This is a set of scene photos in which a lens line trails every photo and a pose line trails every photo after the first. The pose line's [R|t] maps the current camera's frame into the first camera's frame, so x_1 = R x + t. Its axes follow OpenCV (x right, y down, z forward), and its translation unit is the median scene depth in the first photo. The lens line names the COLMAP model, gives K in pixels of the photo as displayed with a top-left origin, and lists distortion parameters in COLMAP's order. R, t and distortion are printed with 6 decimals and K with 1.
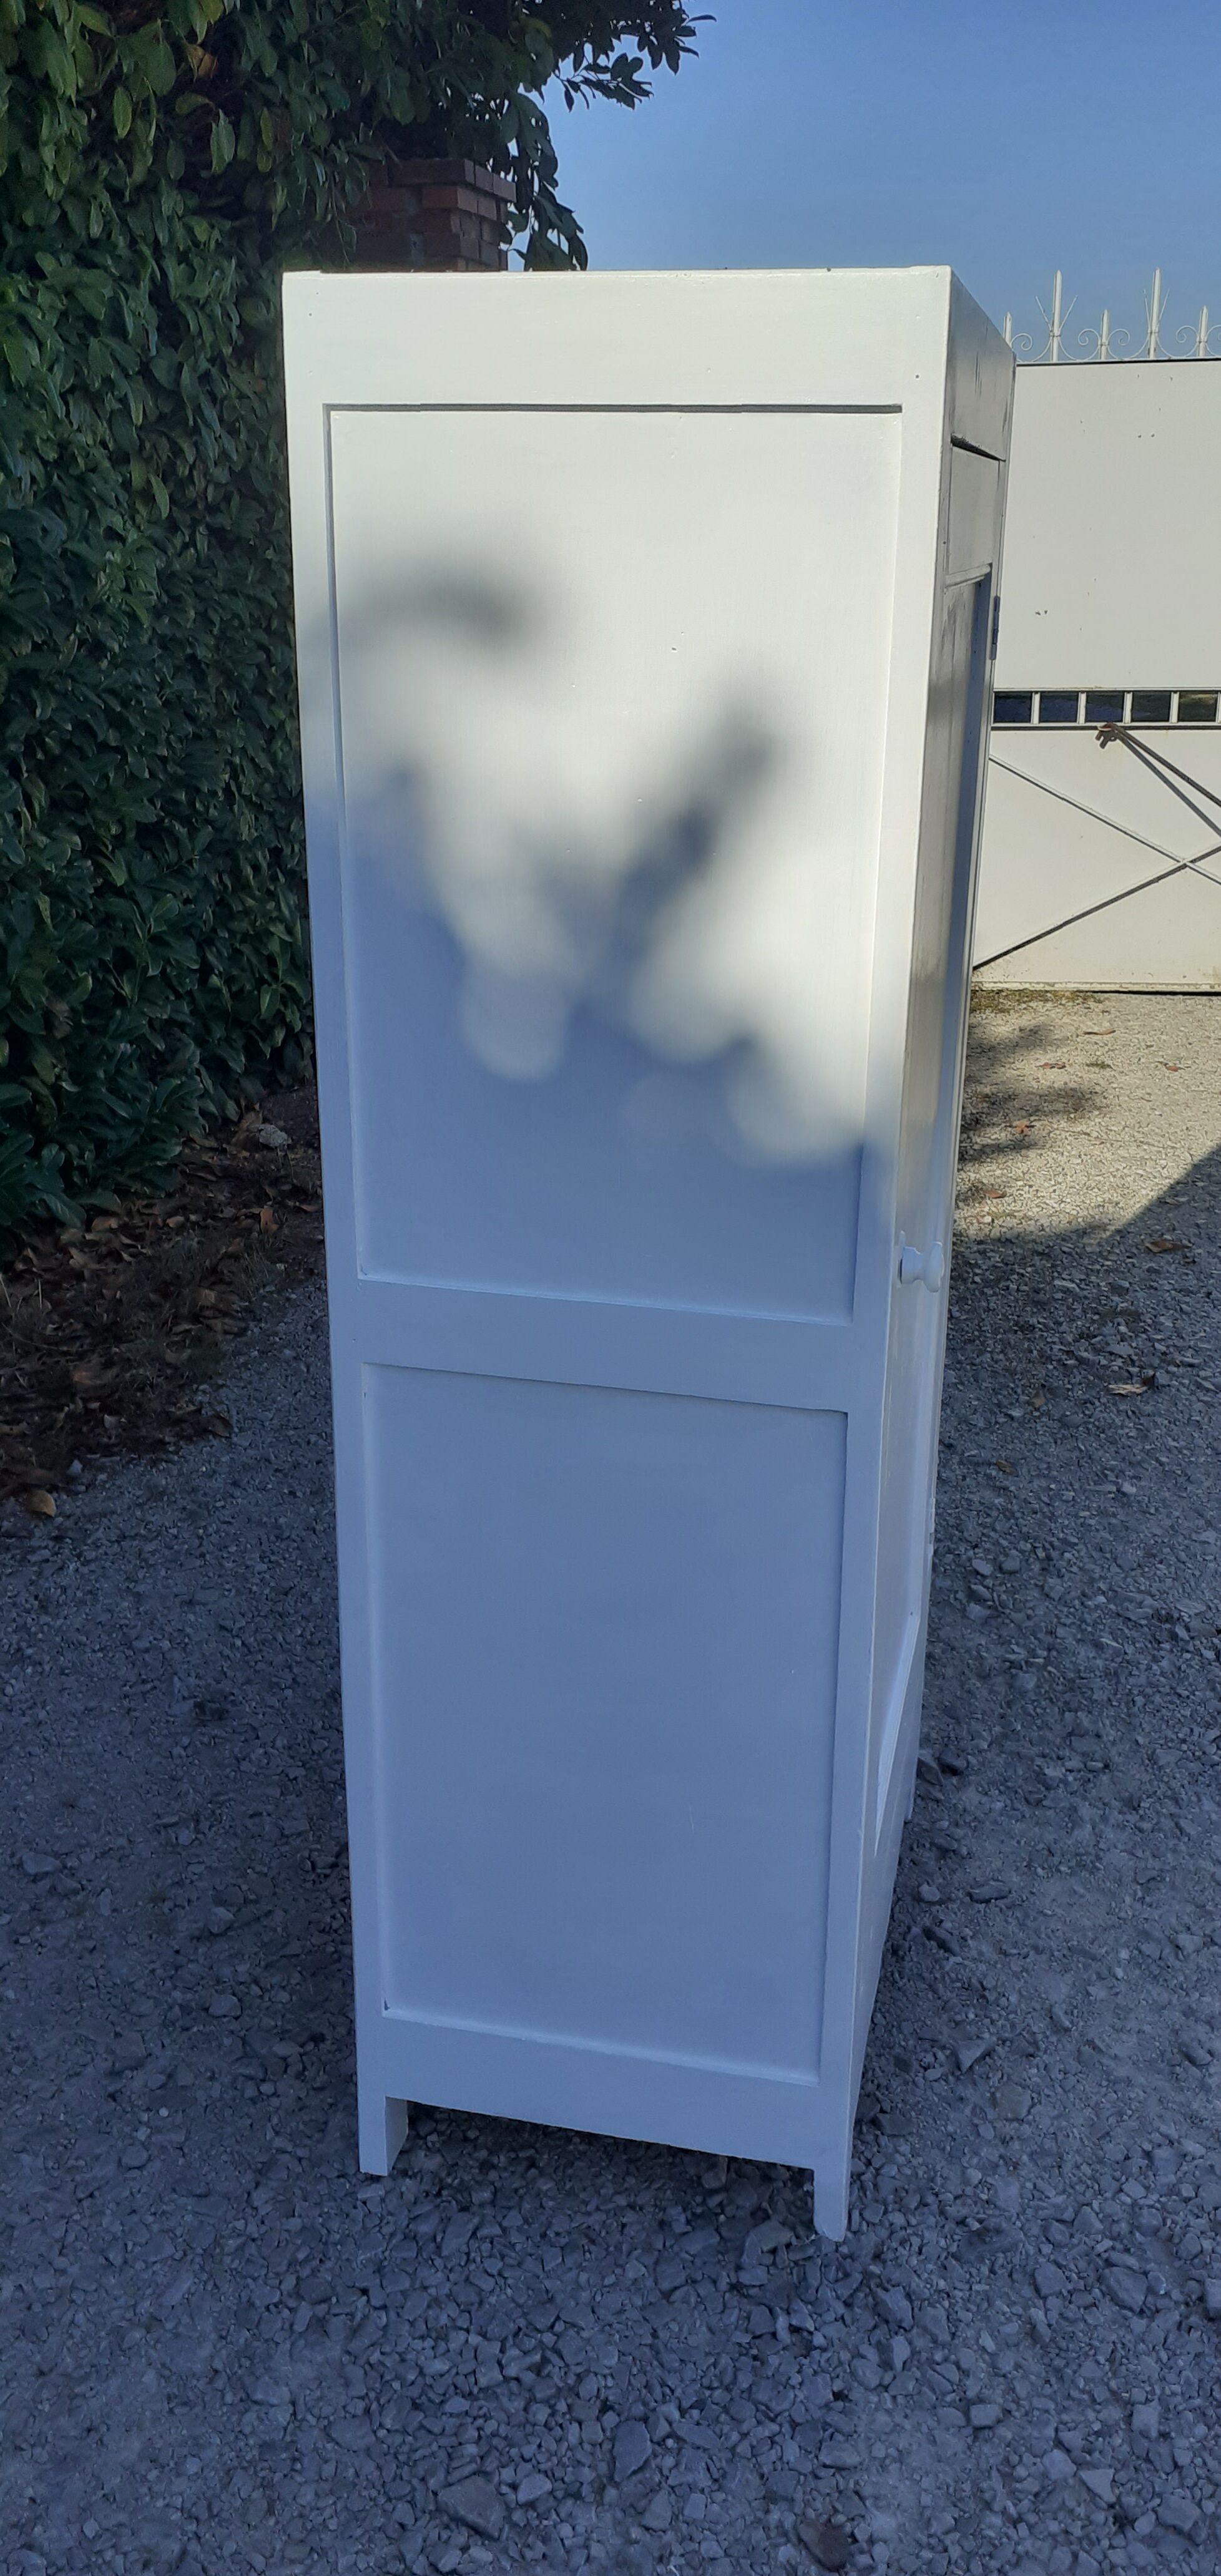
lens RADIAL K [[2111.6, 0, 610.5], [0, 2111.6, 1288.0], [0, 0, 1]] dist [-0.008173, -0.004242]
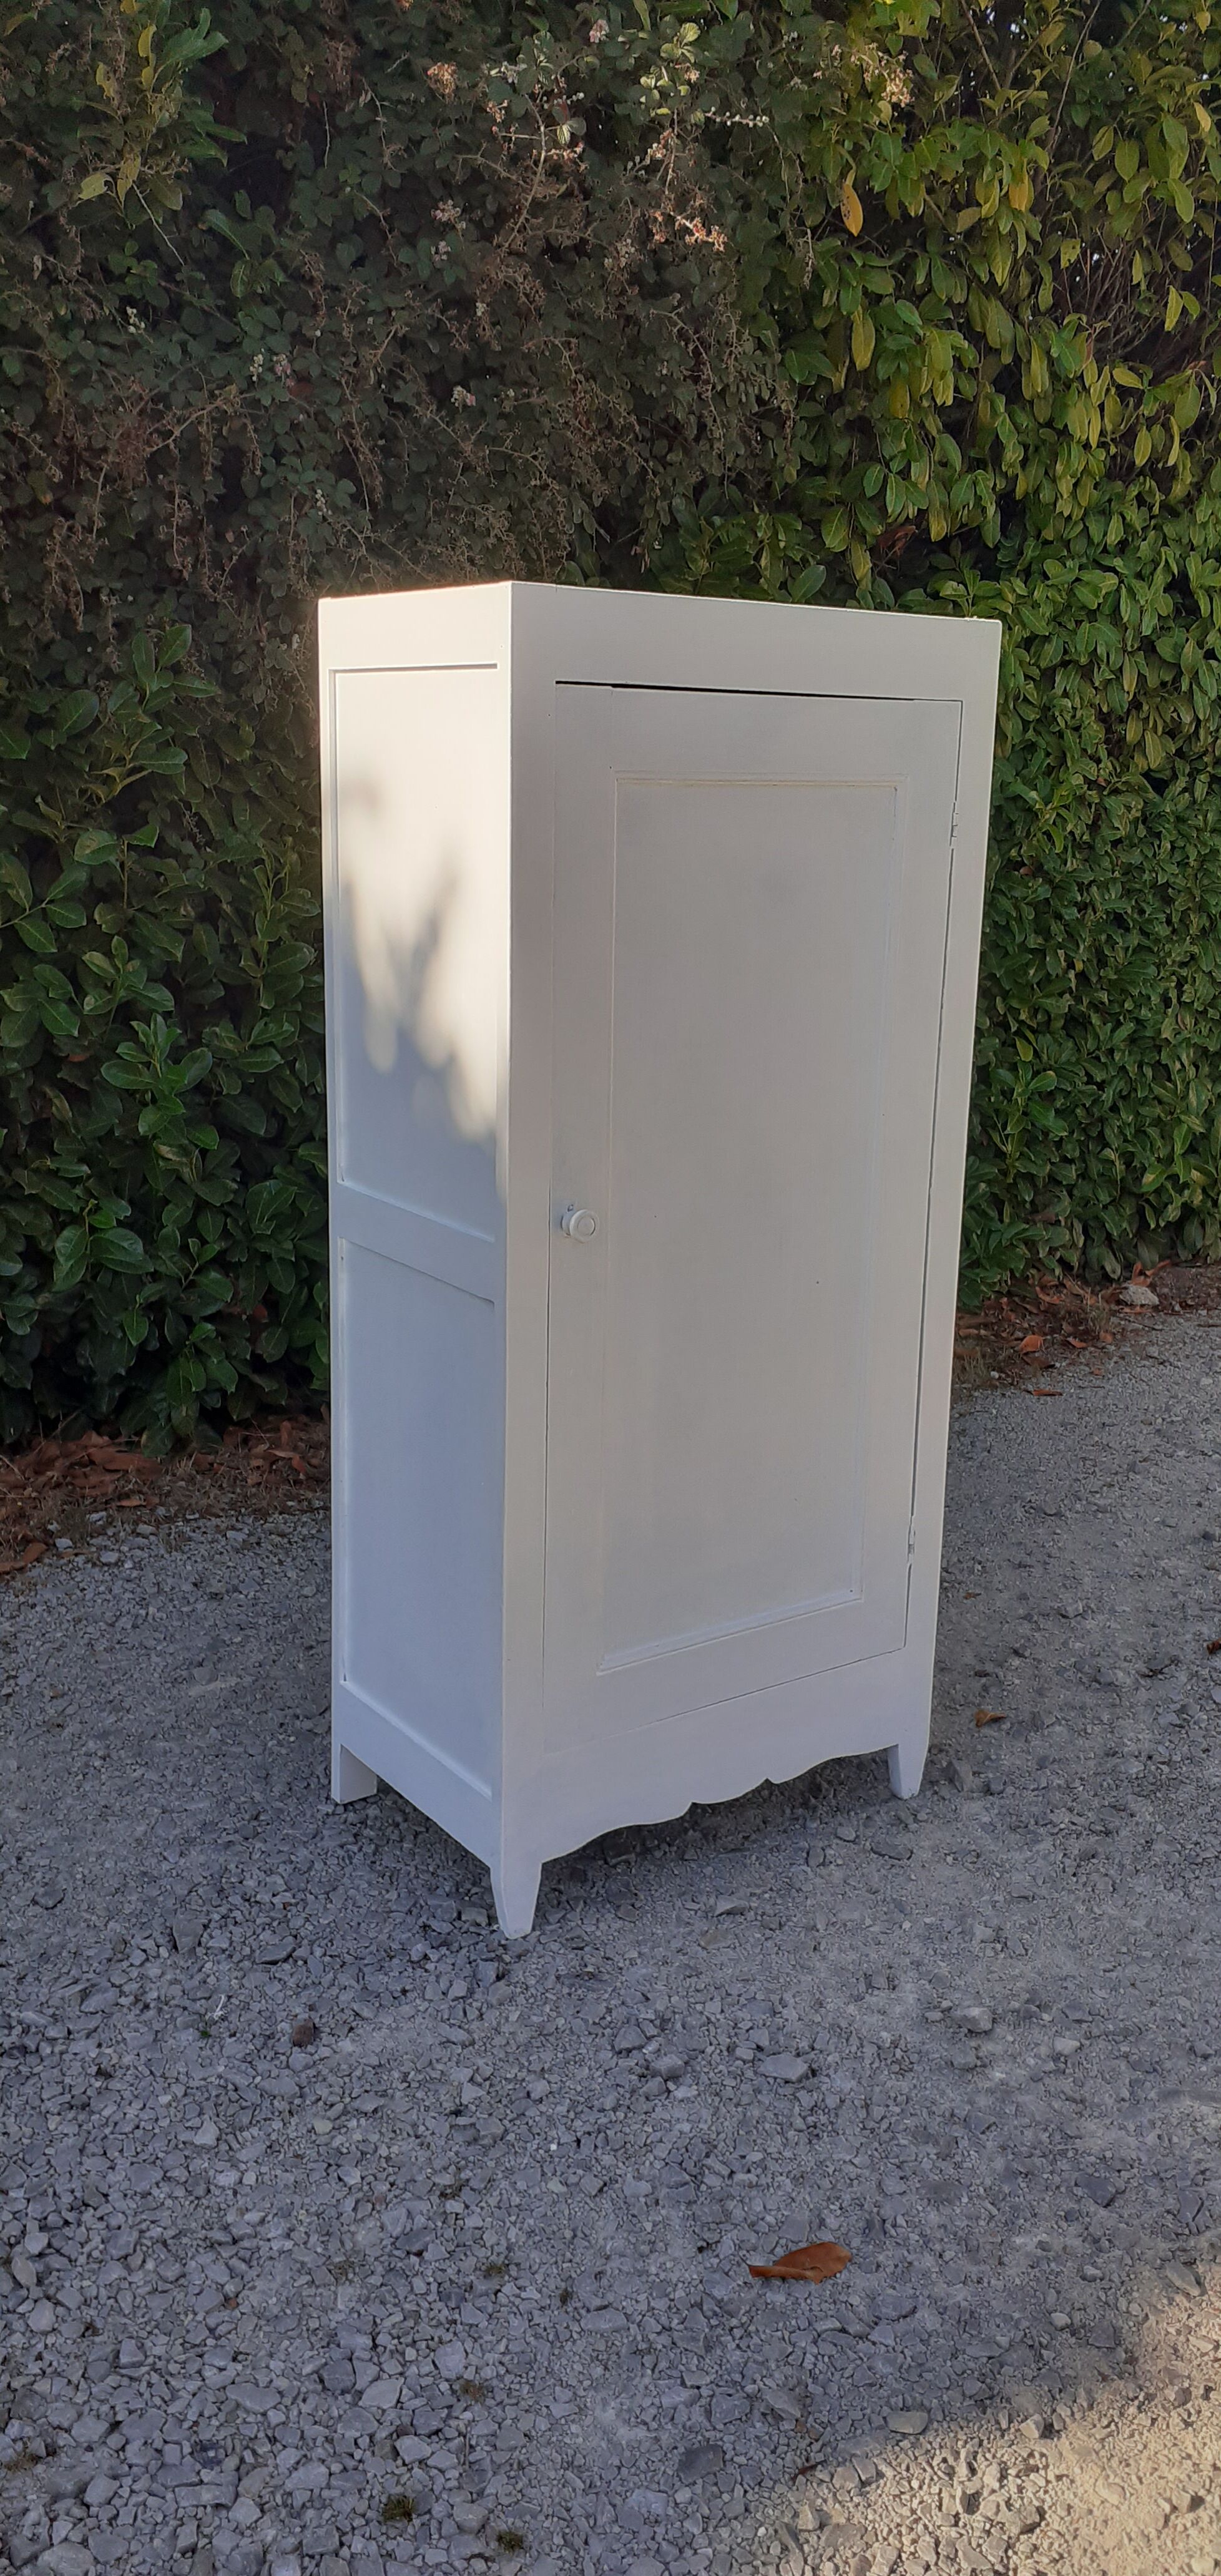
lens RADIAL K [[2088.1, 0, 591.3], [0, 2088.1, 1249.7], [0, 0, 1]] dist [0.030533, -0.009996]
pose [[0.737149, 0.160576, -0.656374, 0.483995], [-0.243824, 0.969123, -0.036743, 0.023537], [0.630207, 0.187125, 0.753541, -0.046757]]
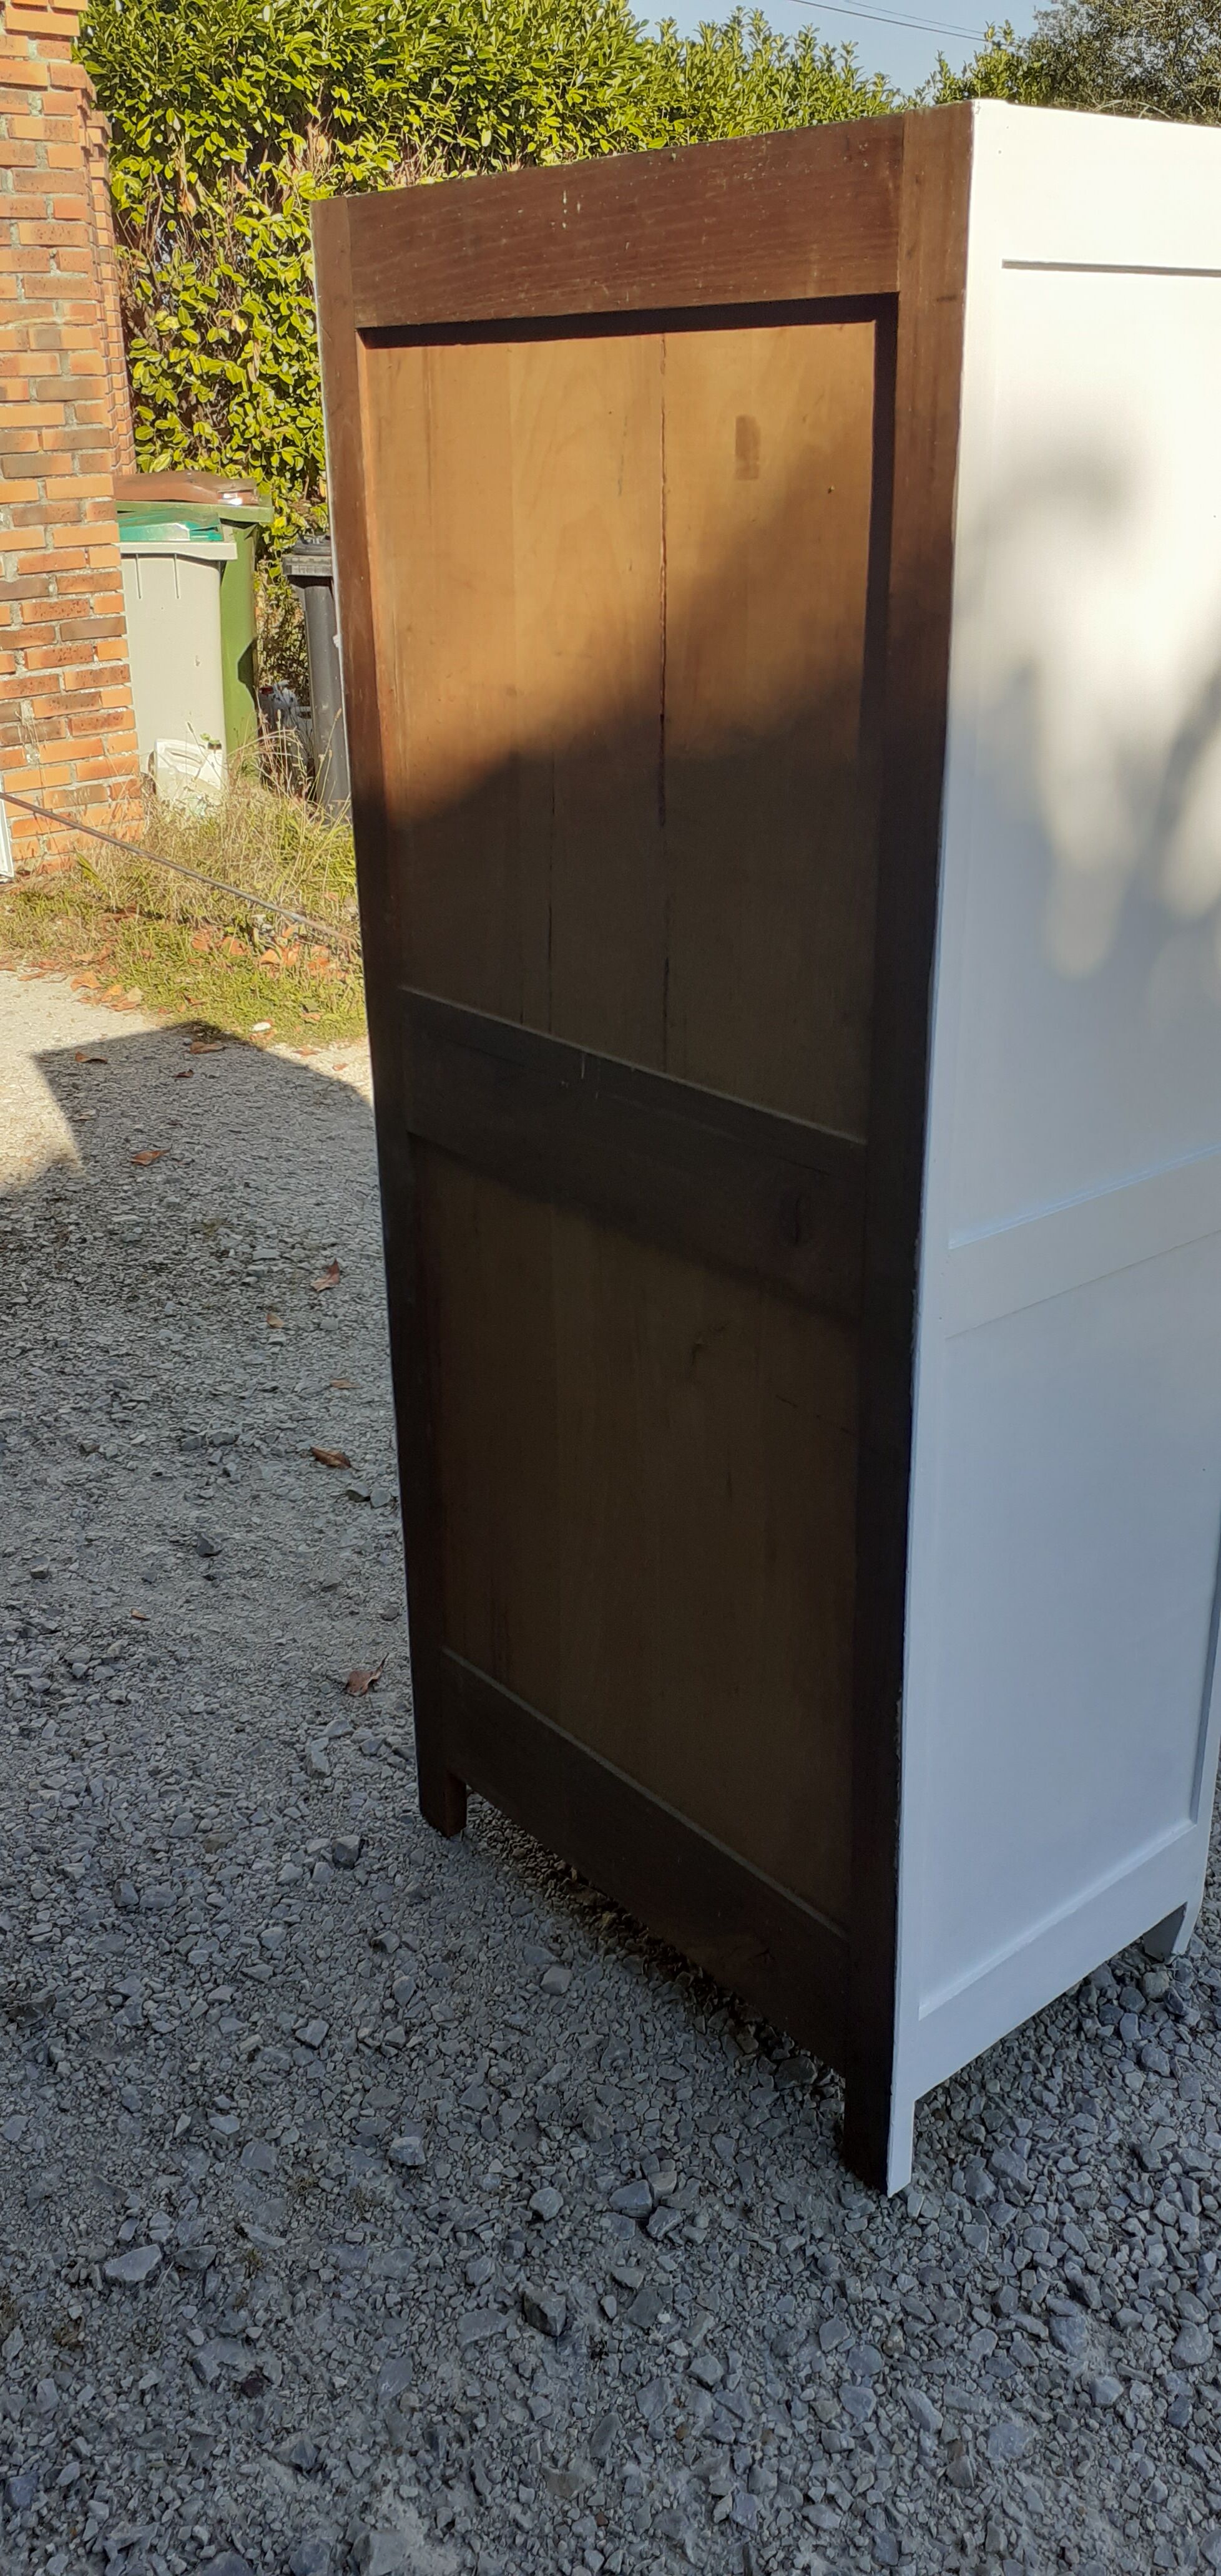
lens RADIAL K [[2148.8, 0, 618.3], [0, 2148.8, 1286.8], [0, 0, 1]] dist [0.016472, 0.003966]
pose [[0.584381, -0.321149, 0.745227, -0.389453], [0.288634, 0.940560, 0.178989, -0.082923], [-0.758413, 0.110500, 0.642339, 0.220490]]
